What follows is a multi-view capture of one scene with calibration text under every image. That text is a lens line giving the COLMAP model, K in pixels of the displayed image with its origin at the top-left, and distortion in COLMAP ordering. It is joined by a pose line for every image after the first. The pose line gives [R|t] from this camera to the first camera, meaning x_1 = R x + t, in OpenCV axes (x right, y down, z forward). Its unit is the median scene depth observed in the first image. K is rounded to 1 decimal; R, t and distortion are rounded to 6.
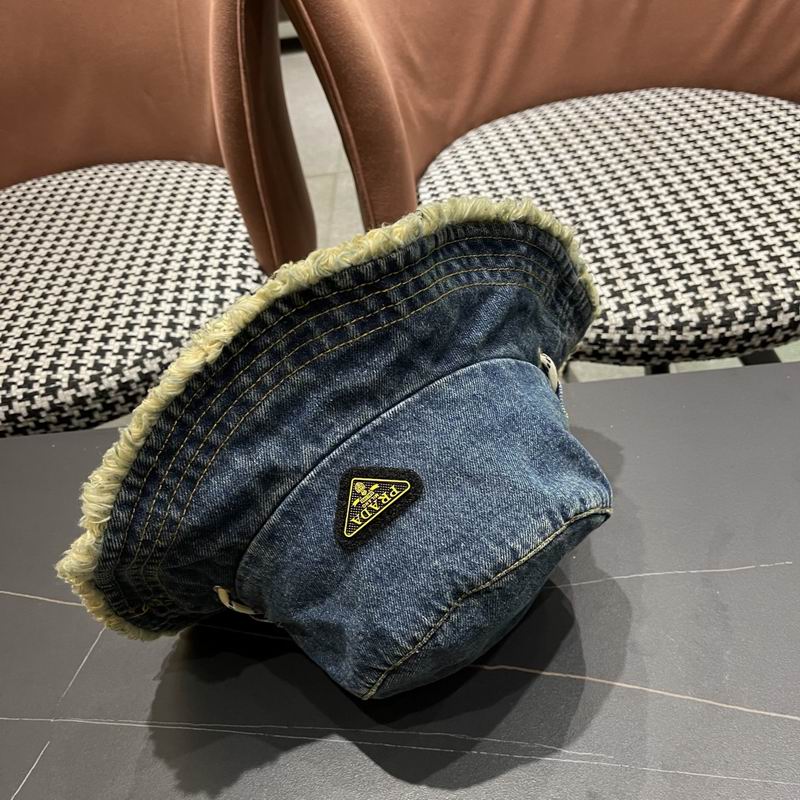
lens RADIAL K [[813.1, 0, 396.9], [0, 813.1, 408.8], [0, 0, 1]] dist [0.014868, 0.000000]
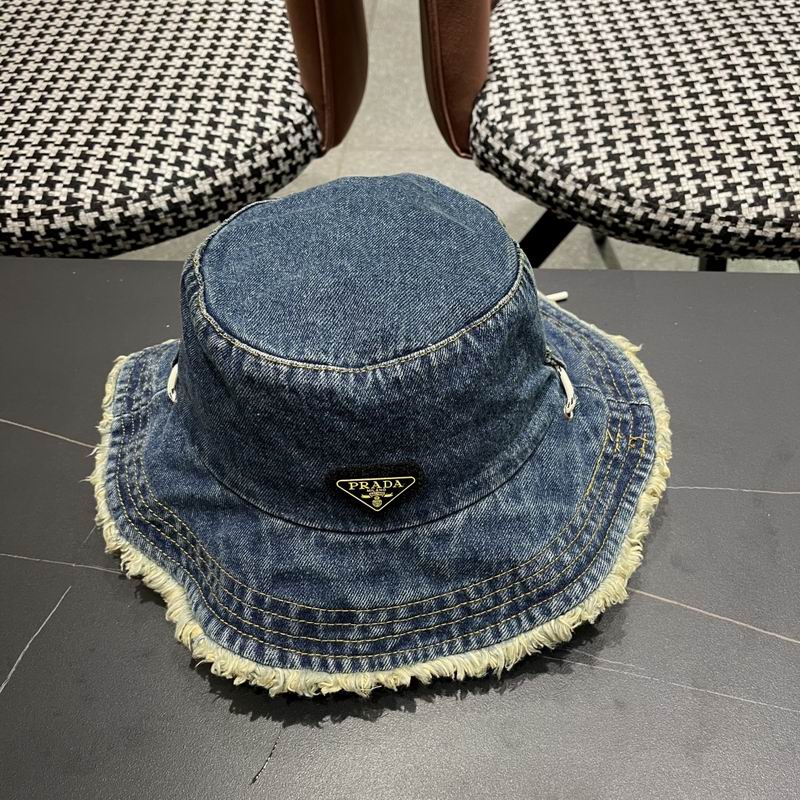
lens RADIAL K [[813.1, 0, 399.7], [0, 813.1, 404.0], [0, 0, 1]] dist [0.014868, 0.000000]
pose [[0.993523, 0.111441, 0.022207, -0.051560], [-0.113630, 0.975654, 0.187585, -0.023496], [-0.000761, -0.188893, 0.981997, 0.052669]]
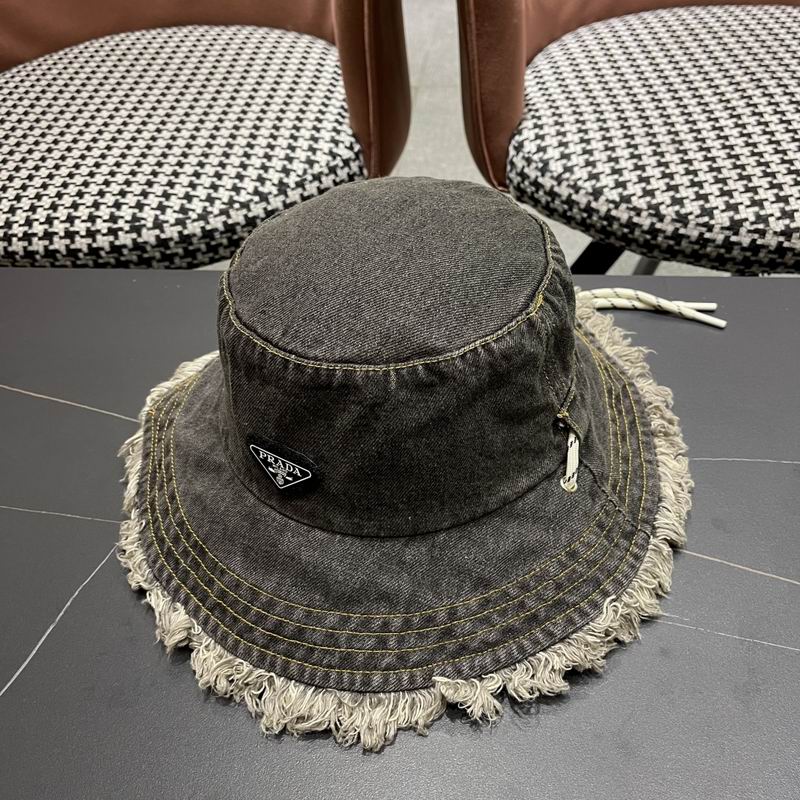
lens RADIAL K [[813.1, 0, 400.5], [0, 813.1, 405.1], [0, 0, 1]] dist [0.014868, 0.000000]
pose [[0.991813, 0.123822, -0.031227, -0.046776], [-0.121866, 0.990836, 0.058245, 0.091734], [0.038153, -0.053963, 0.997814, 0.013324]]
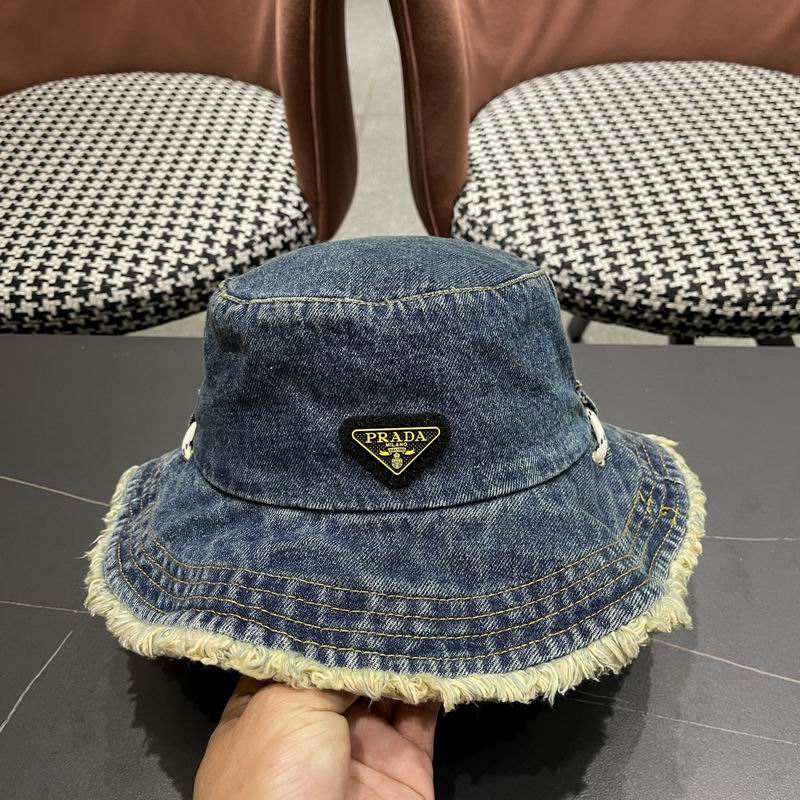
lens RADIAL K [[813.1, 0, 394.7], [0, 813.1, 409.3], [0, 0, 1]] dist [0.014868, 0.000000]
pose [[0.993296, 0.113321, 0.022839, -0.054254], [-0.114331, 0.992221, 0.049243, 0.025772], [-0.017081, -0.051524, 0.998526, 0.000247]]
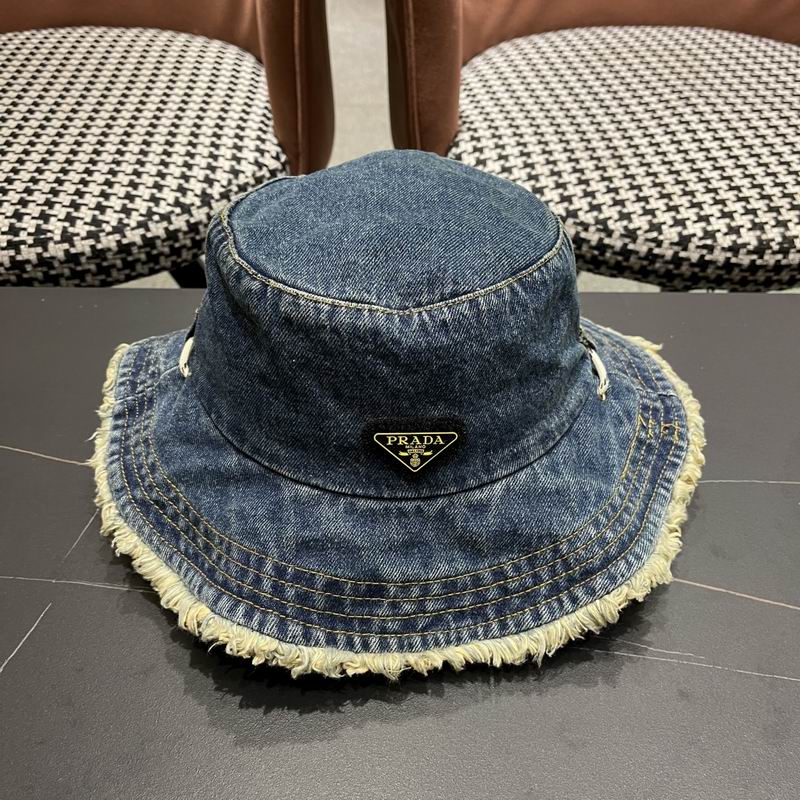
lens RADIAL K [[813.1, 0, 391.1], [0, 813.1, 410.4], [0, 0, 1]] dist [0.014868, 0.000000]
pose [[0.990076, 0.100020, 0.098717, -0.116137], [-0.102587, 0.994497, 0.021267, 0.099353], [-0.096047, -0.031183, 0.994888, 0.080609]]
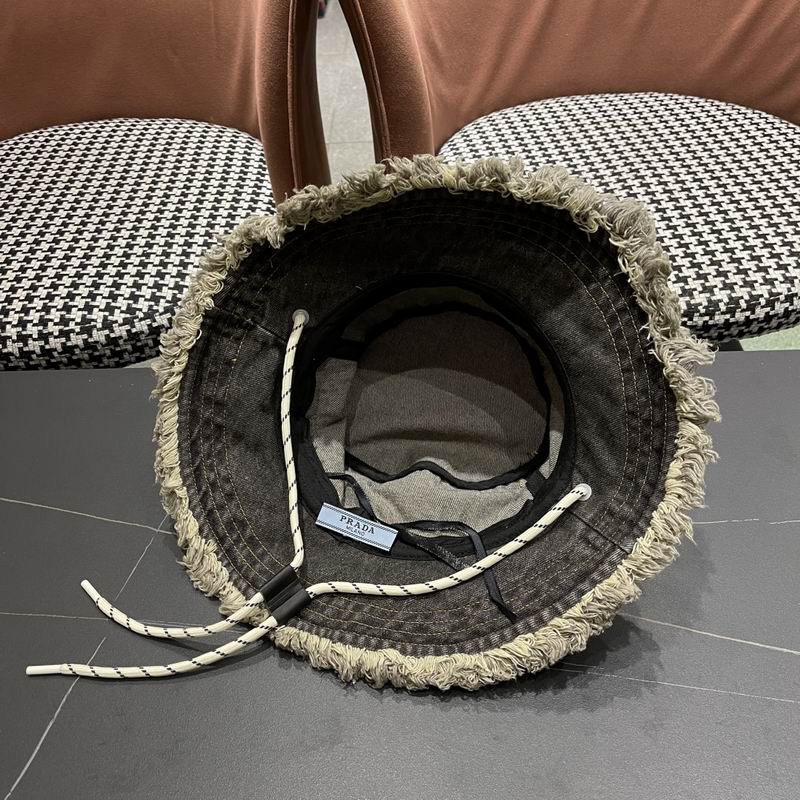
lens RADIAL K [[813.1, 0, 396.4], [0, 813.1, 405.7], [0, 0, 1]] dist [0.014868, 0.000000]
pose [[0.995973, 0.067175, 0.059376, -0.075583], [-0.068640, 0.997377, 0.022979, 0.024205], [-0.057677, -0.026962, 0.997971, -0.086421]]
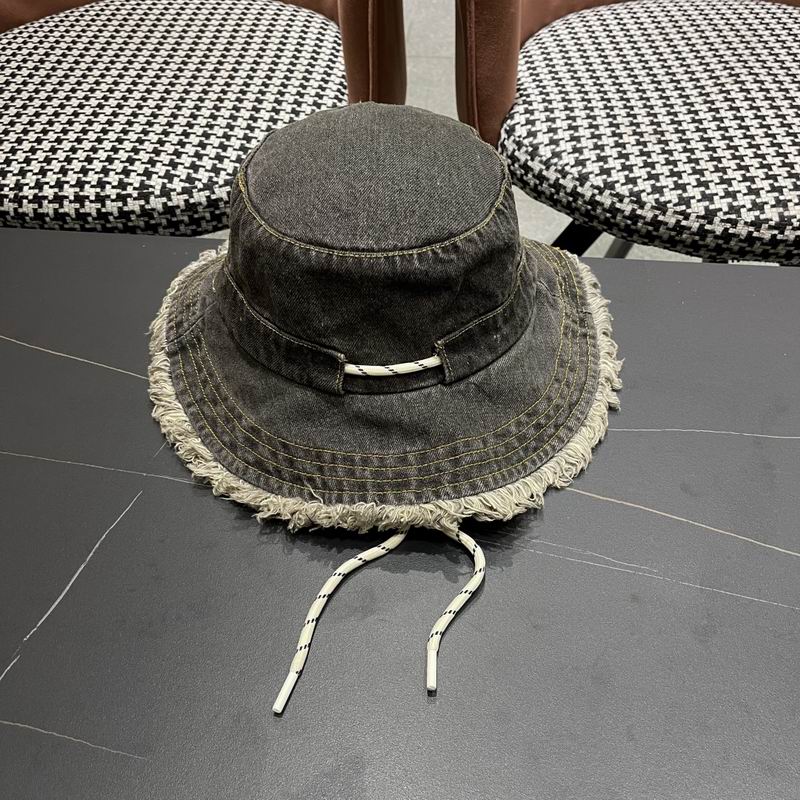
lens RADIAL K [[813.1, 0, 394.9], [0, 813.1, 400.3], [0, 0, 1]] dist [0.014868, 0.000000]
pose [[0.988146, 0.153252, 0.009039, -0.077584], [-0.153445, 0.984141, 0.088996, 0.090816], [0.004743, -0.089328, 0.995991, -0.049514]]
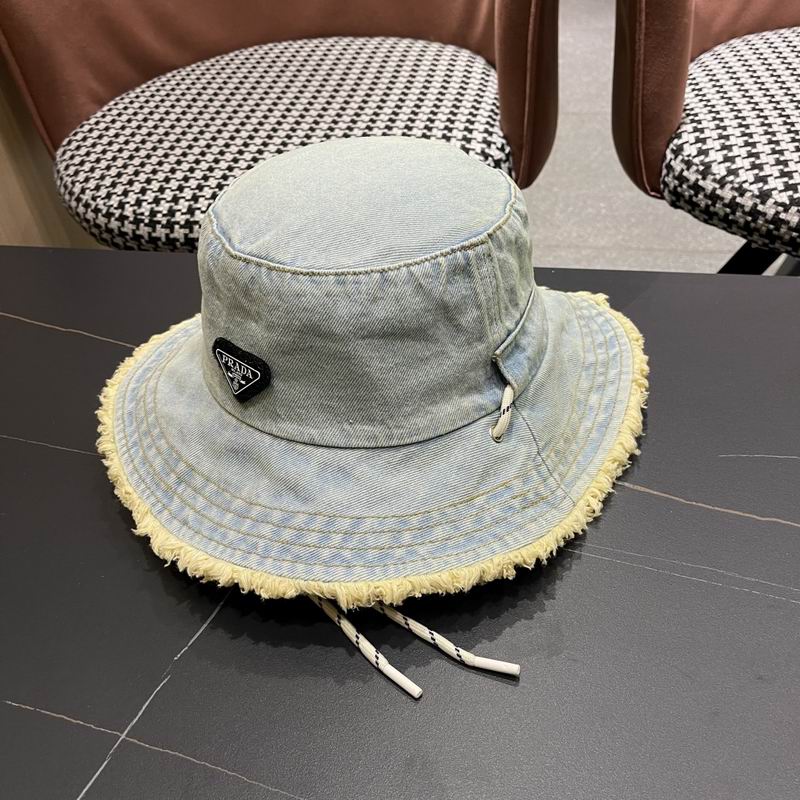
lens RADIAL K [[813.1, 0, 396.7], [0, 813.1, 413.9], [0, 0, 1]] dist [0.014868, 0.000000]
pose [[0.977486, 0.172663, -0.121278, -0.132174], [-0.169359, 0.984855, 0.037118, 0.153614], [0.125850, -0.015743, 0.991924, 0.011047]]
